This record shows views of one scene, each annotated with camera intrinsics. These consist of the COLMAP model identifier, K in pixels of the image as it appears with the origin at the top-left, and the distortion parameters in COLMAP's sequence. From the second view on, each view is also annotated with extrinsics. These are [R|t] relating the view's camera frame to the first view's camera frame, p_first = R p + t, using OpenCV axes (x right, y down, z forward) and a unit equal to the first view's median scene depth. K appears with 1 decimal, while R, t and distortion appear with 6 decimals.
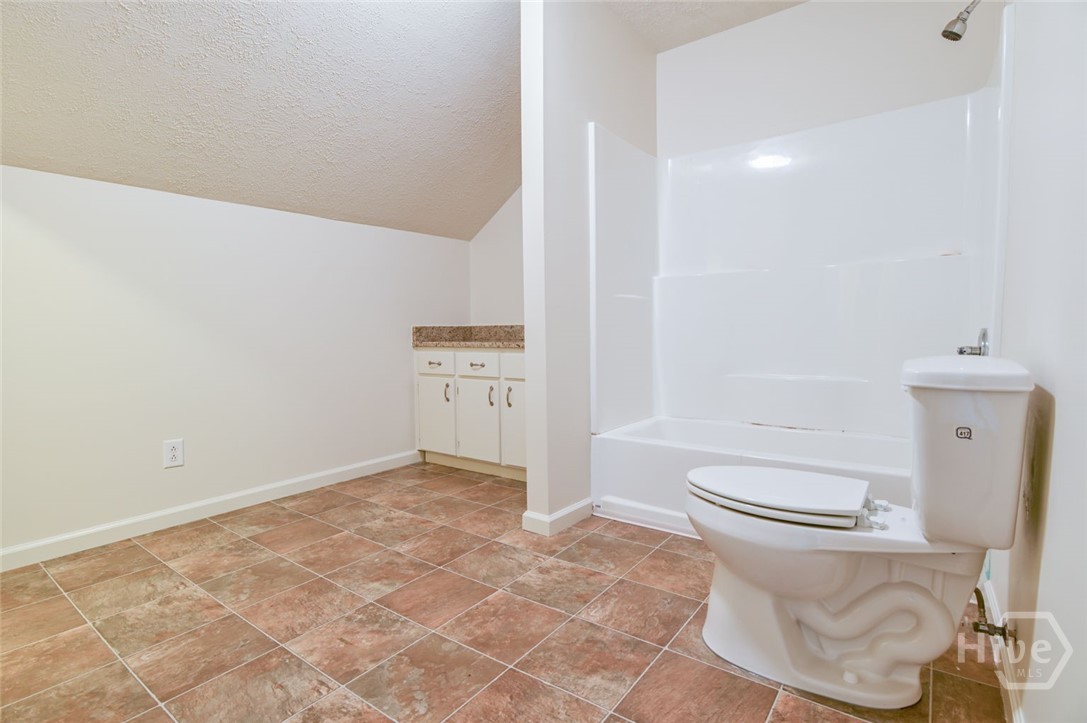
lens RADIAL K [[530.8, 0, 544.7], [0, 530.8, 360.1], [0, 0, 1]] dist [-0.021266, 0.001346]
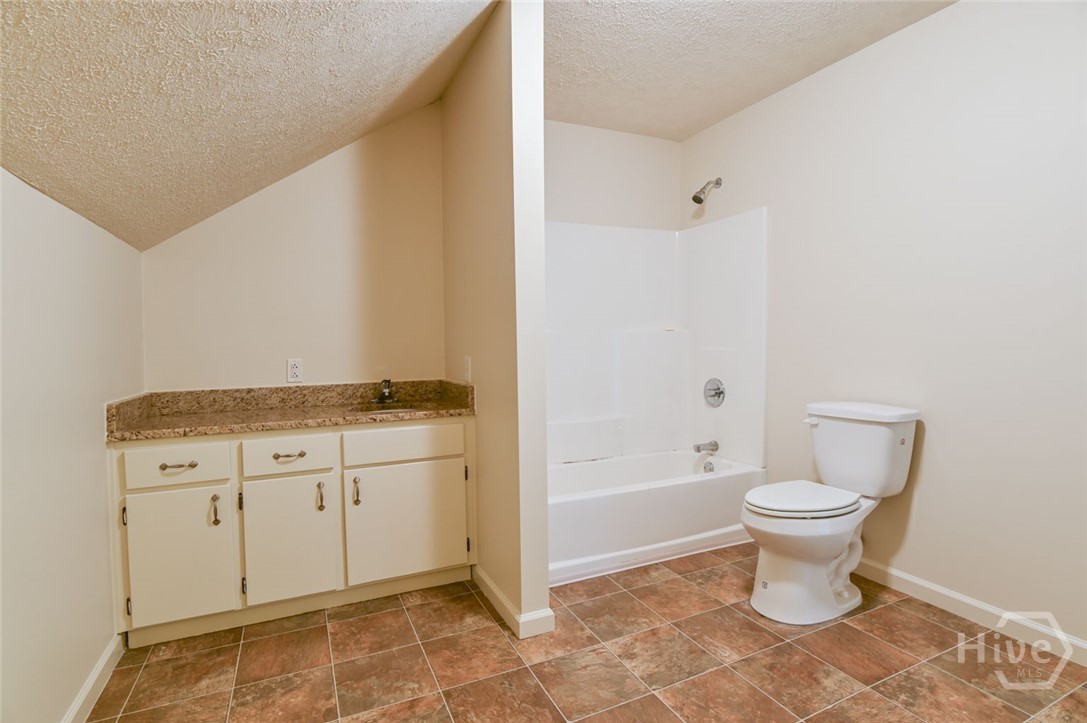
lens RADIAL K [[530.8, 0, 544.6], [0, 530.8, 365.7], [0, 0, 1]] dist [-0.021266, 0.001346]
pose [[0.473839, -0.032556, 0.880009, -0.774873], [0.061943, 0.998073, 0.003571, -0.119790], [-0.878430, 0.052819, 0.474943, 0.564454]]
